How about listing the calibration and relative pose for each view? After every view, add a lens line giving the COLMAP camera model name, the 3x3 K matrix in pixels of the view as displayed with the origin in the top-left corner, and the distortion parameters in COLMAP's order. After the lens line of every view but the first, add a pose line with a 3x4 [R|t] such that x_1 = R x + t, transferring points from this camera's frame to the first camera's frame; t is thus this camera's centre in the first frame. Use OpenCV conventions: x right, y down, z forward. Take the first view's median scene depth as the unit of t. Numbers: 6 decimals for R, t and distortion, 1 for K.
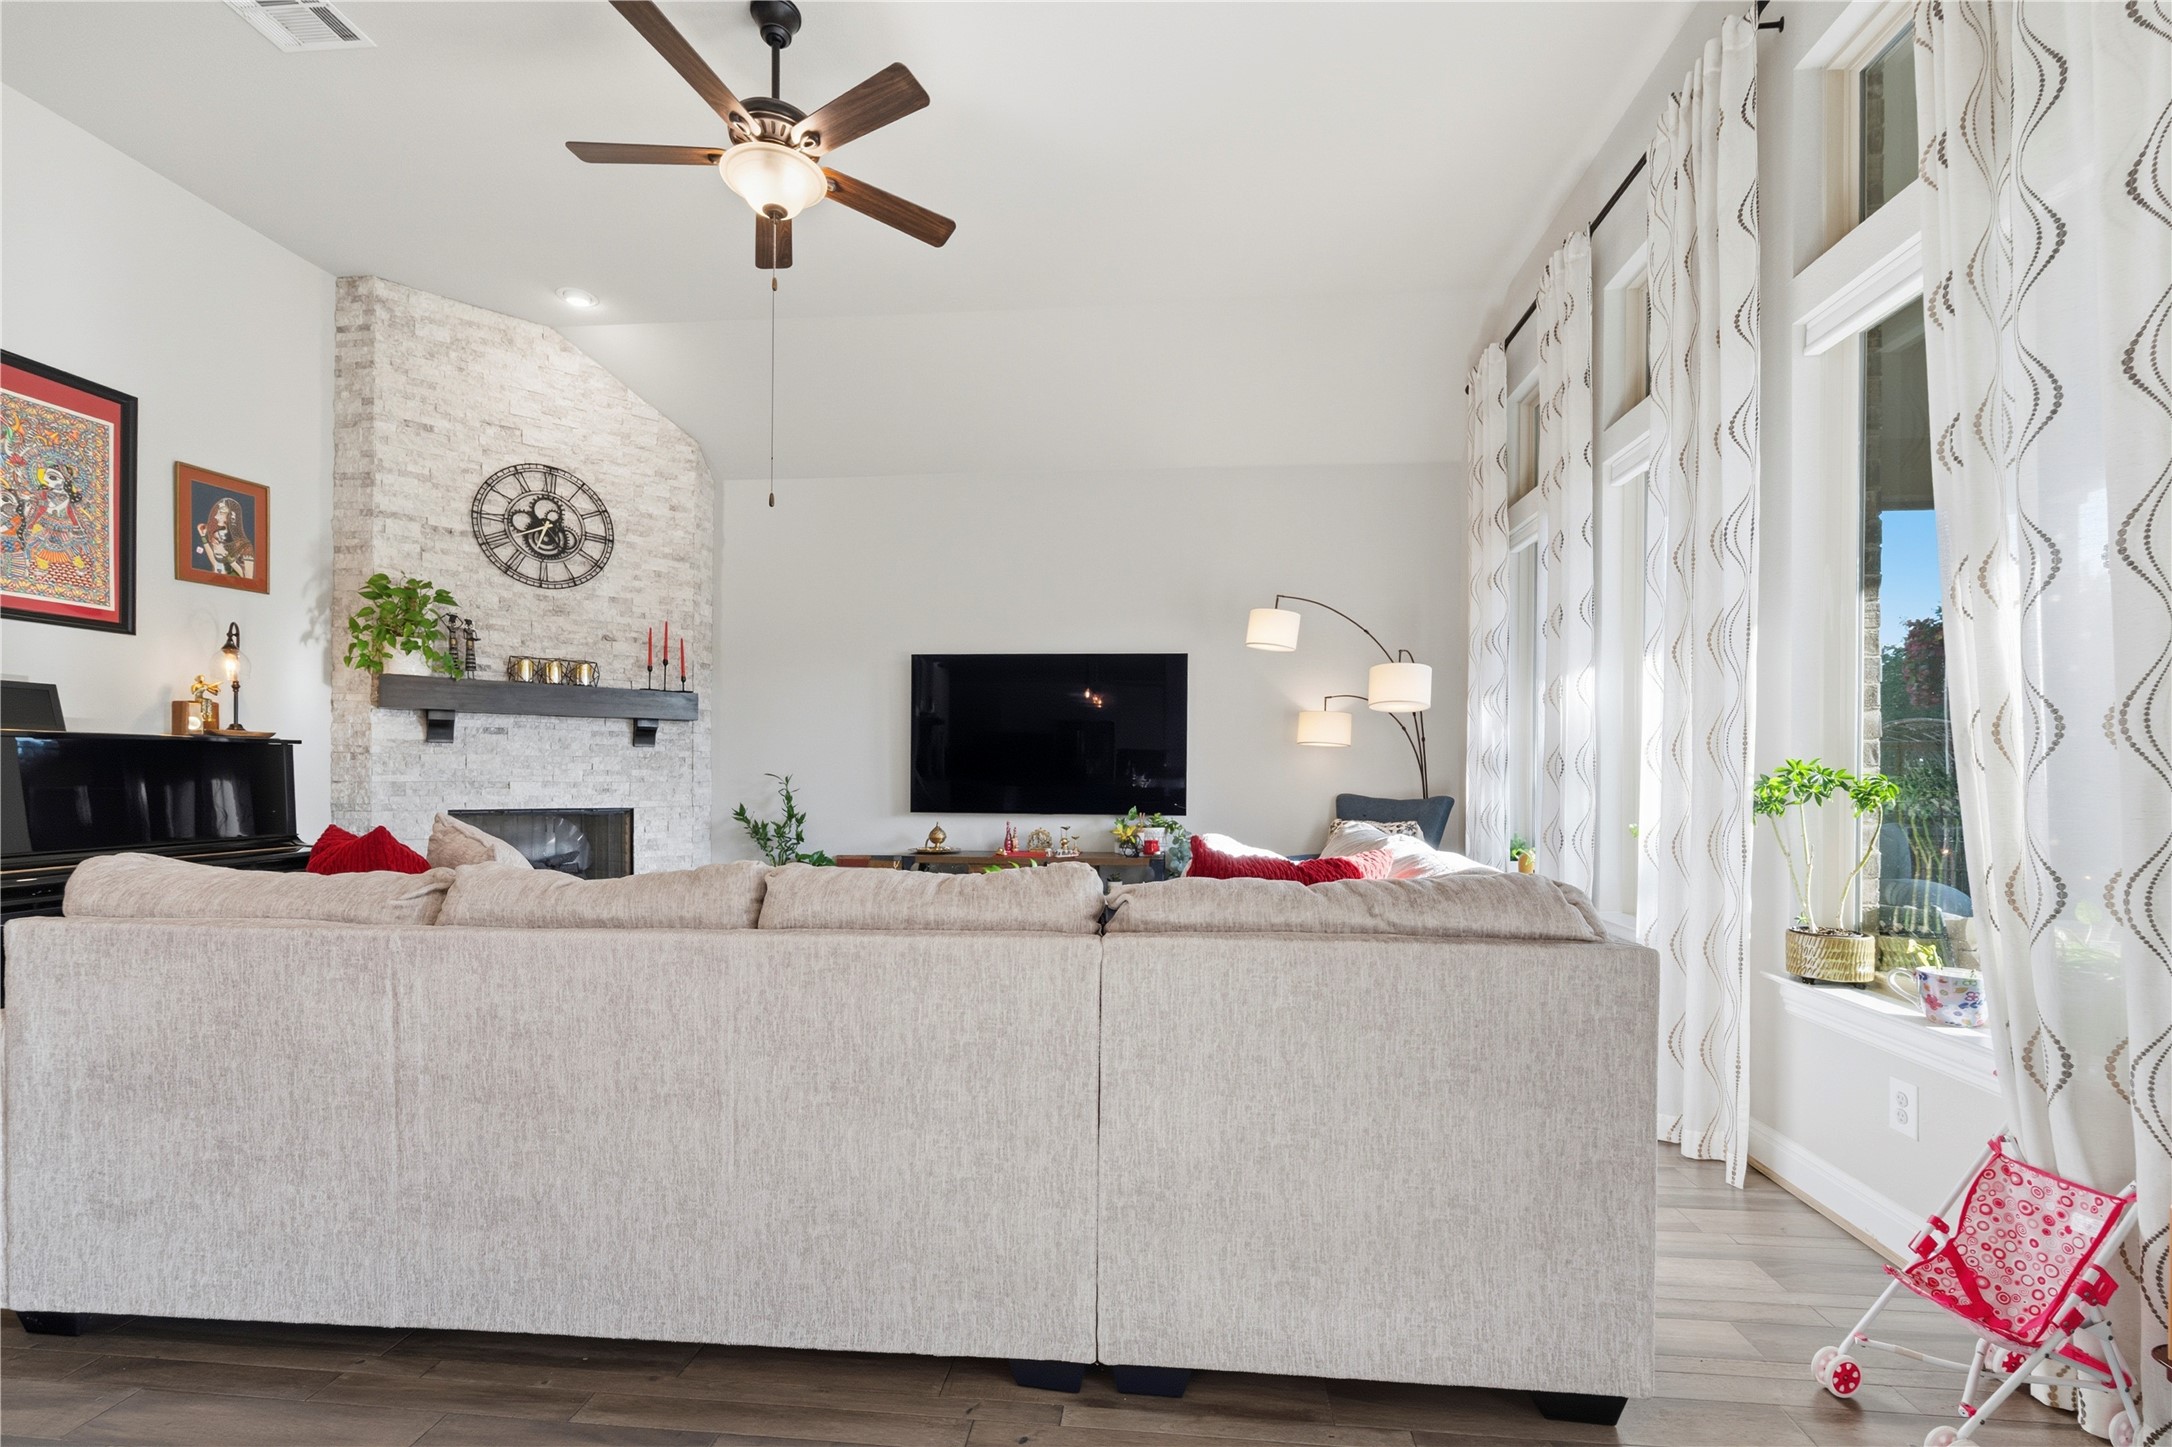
lens RADIAL K [[888.7, 0, 1172.6], [0, 888.7, 781.2], [0, 0, 1]] dist [-0.003178, 0.001423]
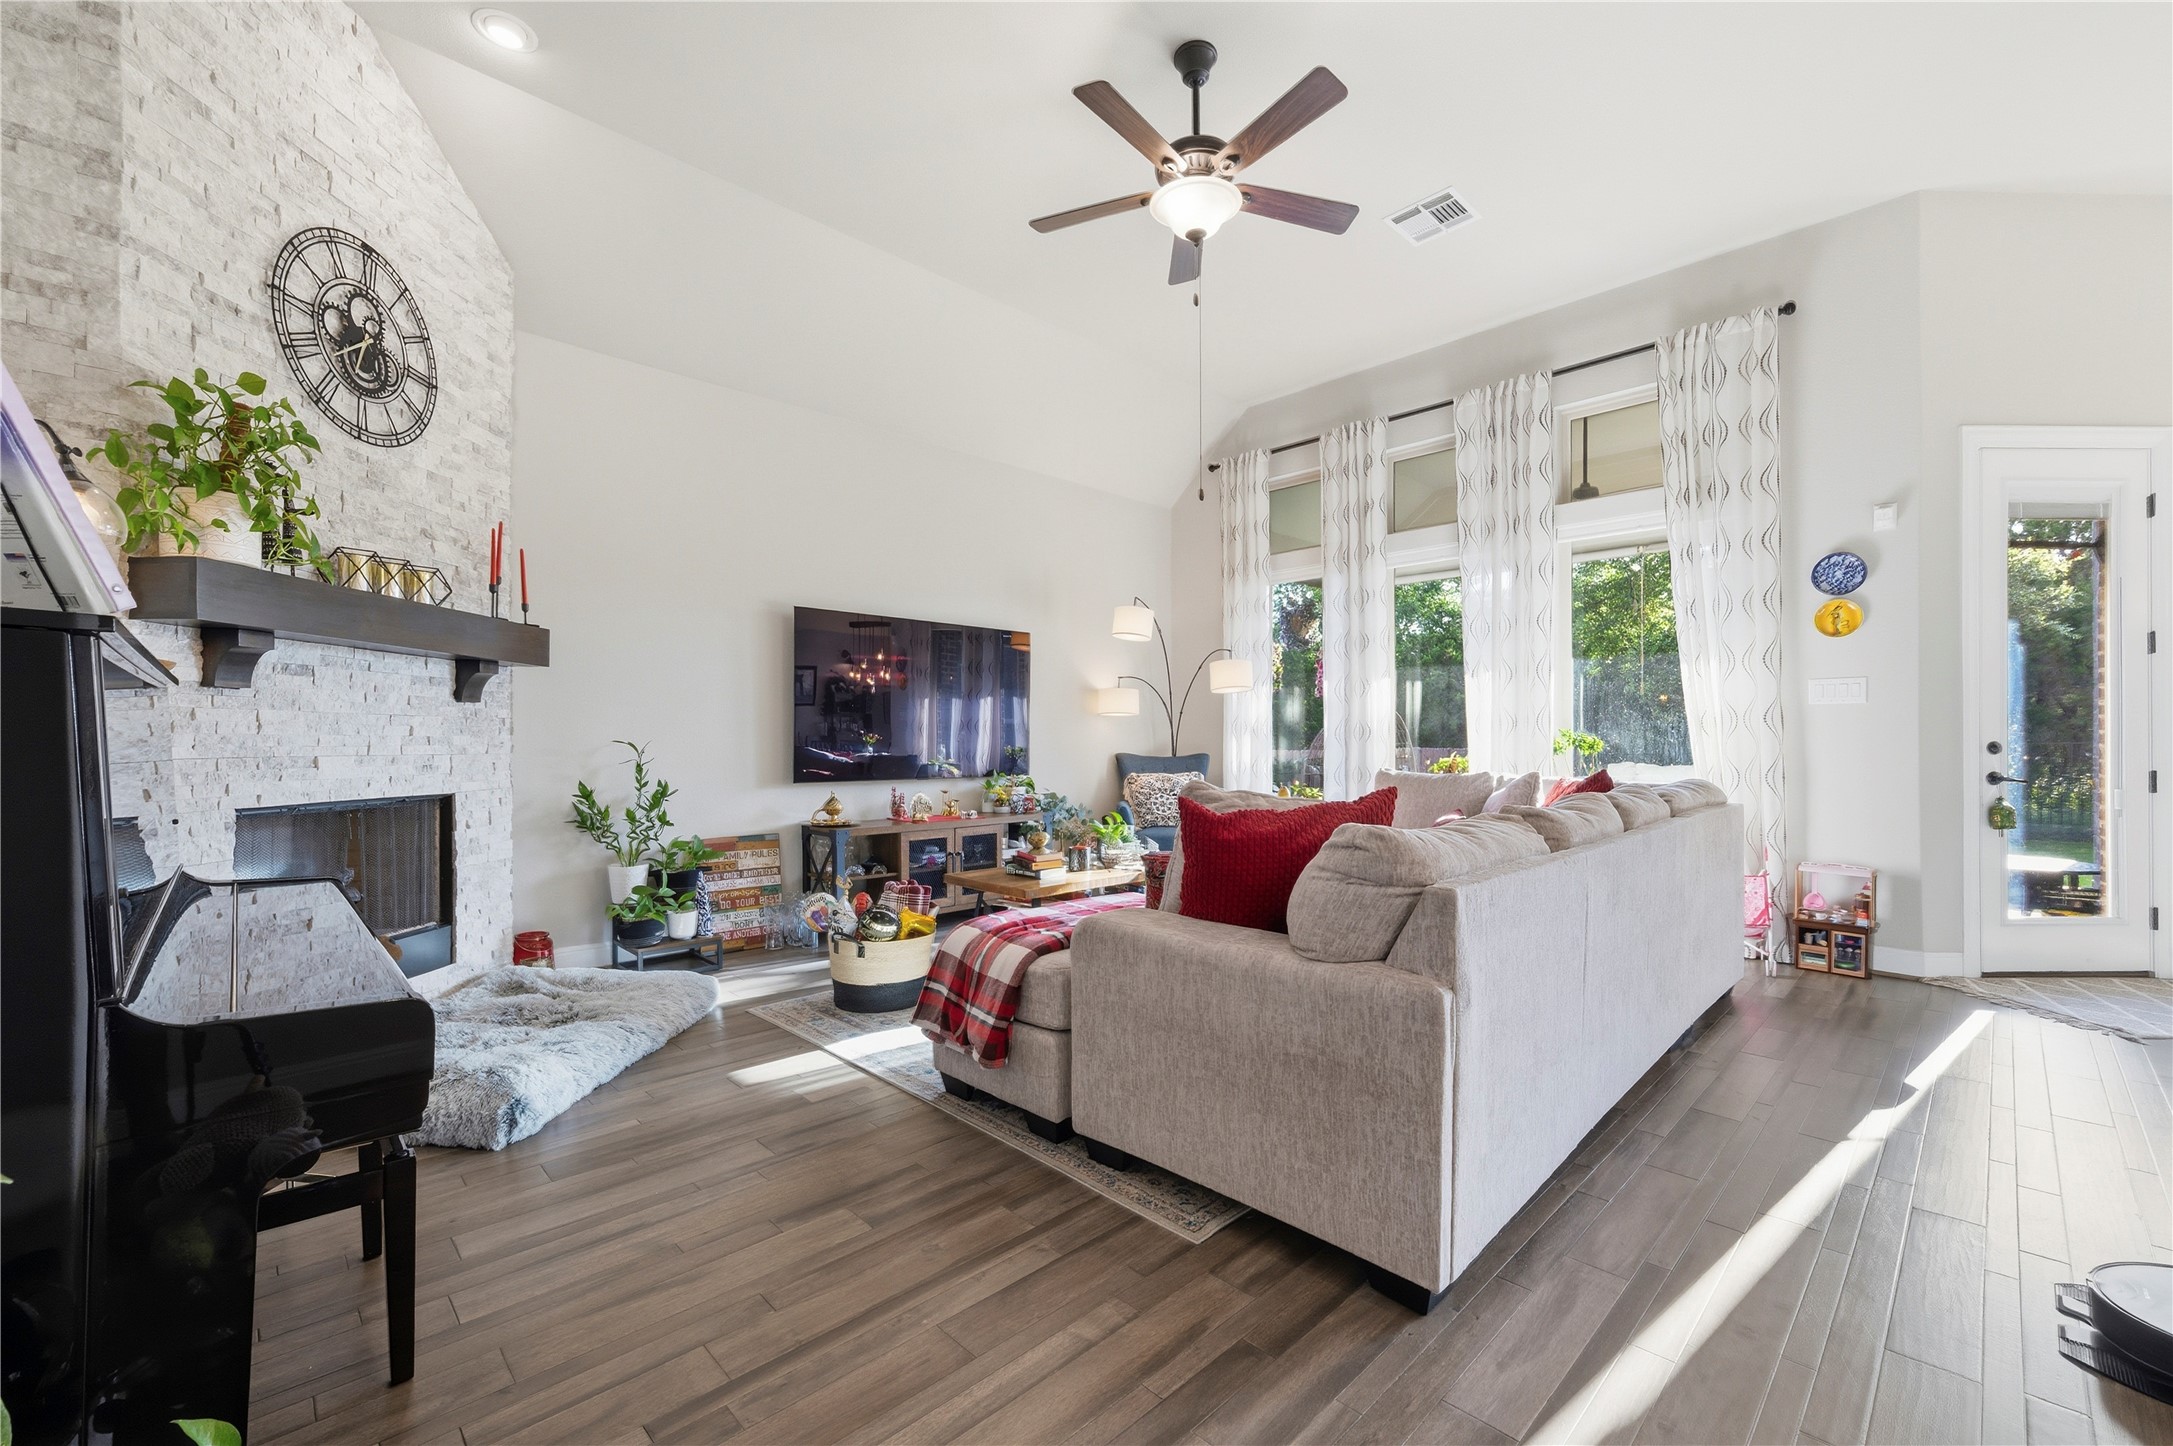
lens RADIAL K [[889.1, 0, 1073.2], [0, 889.1, 737.4], [0, 0, 1]] dist [-0.003178, 0.001423]
pose [[0.647452, -0.002773, 0.762101, -0.885125], [0.011801, 0.999910, -0.006388, -0.002335], [-0.762015, 0.013129, 0.647427, 0.236683]]
